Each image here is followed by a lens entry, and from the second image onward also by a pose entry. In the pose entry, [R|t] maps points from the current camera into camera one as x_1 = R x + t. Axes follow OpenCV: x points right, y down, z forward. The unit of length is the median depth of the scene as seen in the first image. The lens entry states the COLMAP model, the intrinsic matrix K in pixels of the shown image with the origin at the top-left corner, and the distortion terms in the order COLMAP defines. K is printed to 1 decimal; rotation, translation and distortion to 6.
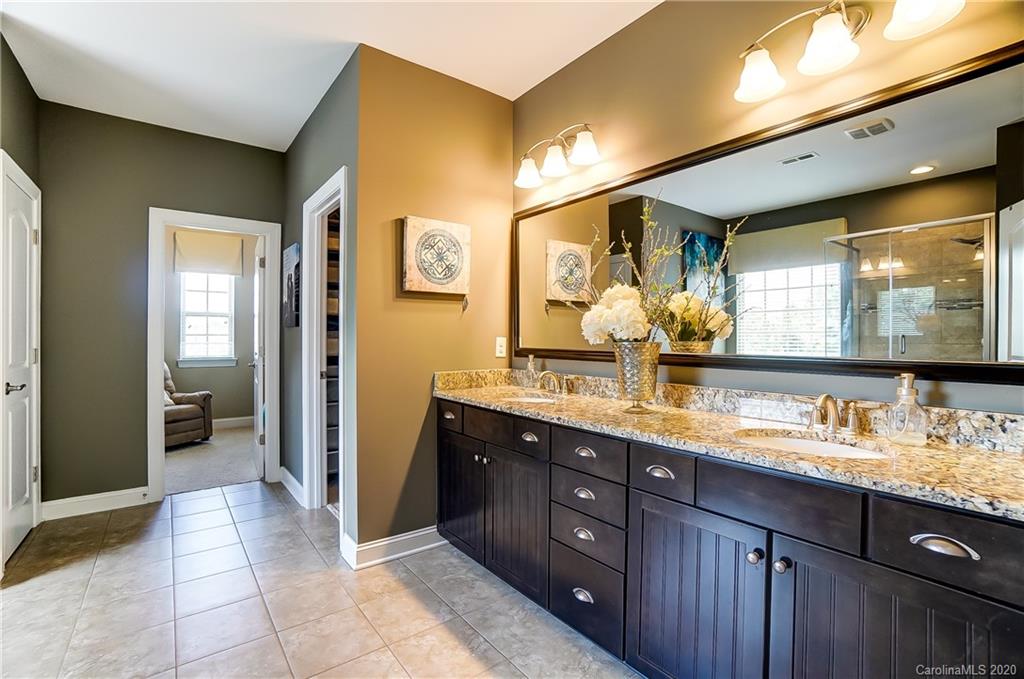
lens RADIAL K [[455.5, 0, 505.0], [0, 455.5, 340.5], [0, 0, 1]] dist [-0.063668, 0.024409]
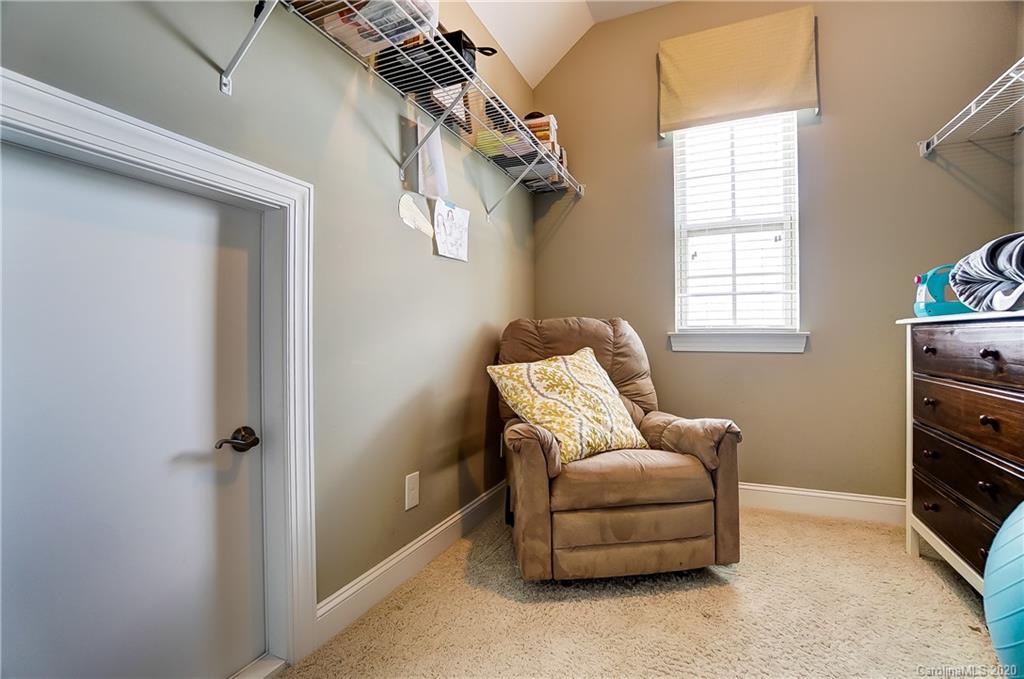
lens RADIAL K [[455.5, 0, 505.0], [0, 455.5, 340.5], [0, 0, 1]] dist [-0.063668, 0.024409]
pose [[0.461333, -0.009165, -0.887180, -0.390634], [0.007655, 0.999951, -0.006350, 0.049702], [0.887194, -0.003862, 0.461380, 0.606812]]
